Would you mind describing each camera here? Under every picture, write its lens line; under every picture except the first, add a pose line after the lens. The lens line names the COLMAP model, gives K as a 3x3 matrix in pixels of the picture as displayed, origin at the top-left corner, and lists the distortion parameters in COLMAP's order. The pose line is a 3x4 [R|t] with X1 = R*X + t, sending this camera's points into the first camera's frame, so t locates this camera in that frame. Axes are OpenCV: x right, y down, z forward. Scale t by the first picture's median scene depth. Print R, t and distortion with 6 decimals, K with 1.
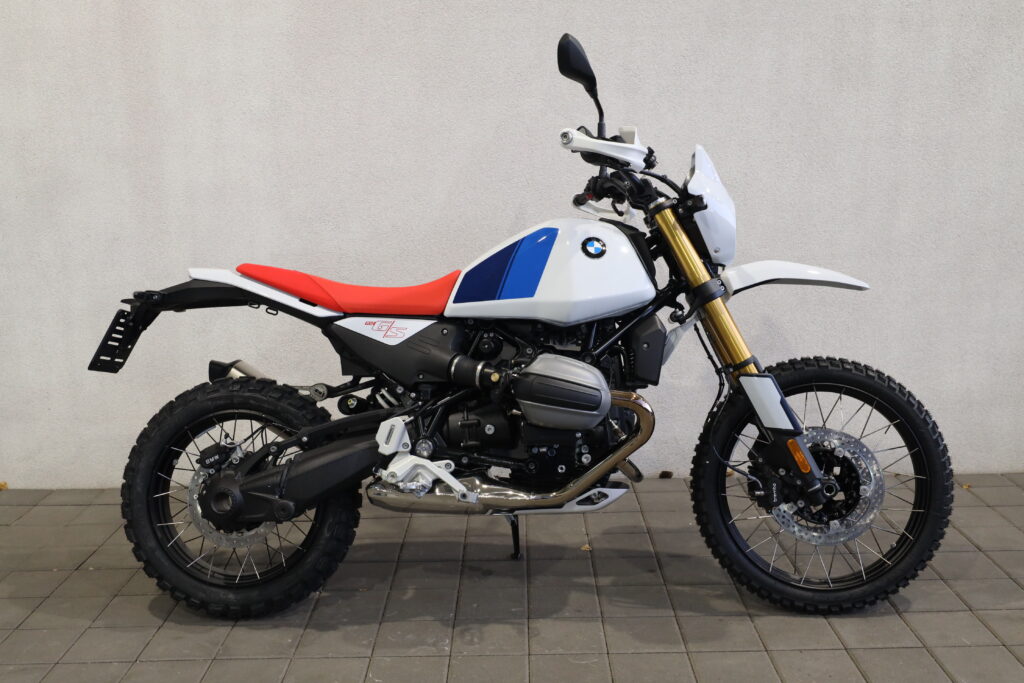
lens RADIAL K [[1044.1, 0, 505.2], [0, 1044.1, 342.7], [0, 0, 1]] dist [0.007978, 0.000000]
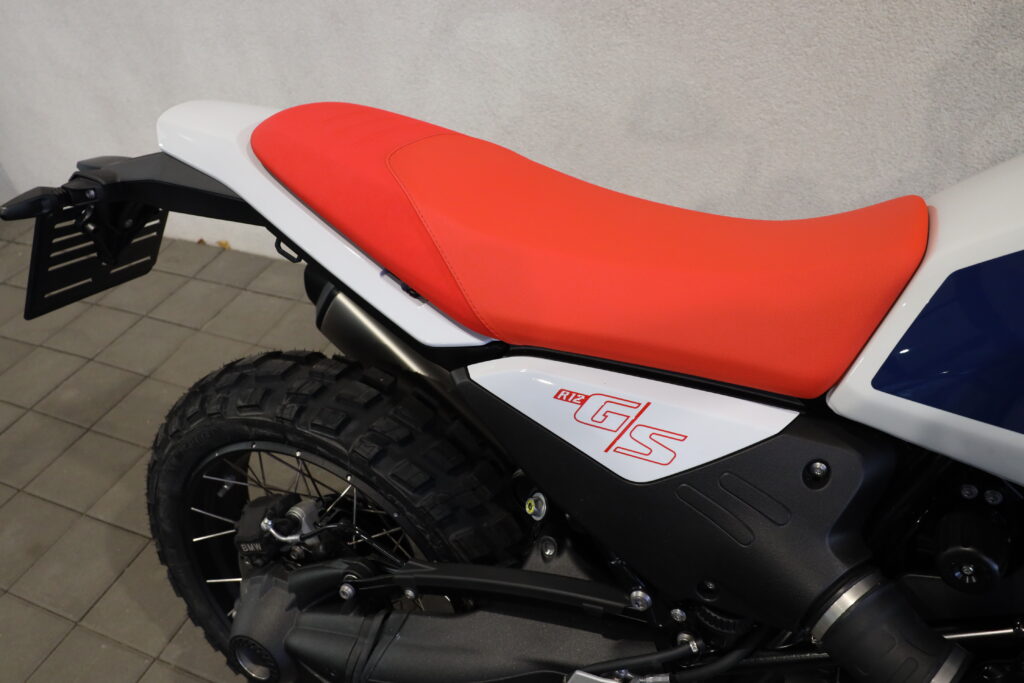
lens RADIAL K [[793.4, 0, 511.3], [0, 793.4, 340.9], [0, 0, 1]] dist [-0.015710, 0.000671]
pose [[0.927191, 0.179950, -0.328533, -0.070857], [-0.002793, 0.880349, 0.474317, -0.143616], [0.374578, -0.438865, 0.816755, 0.804589]]
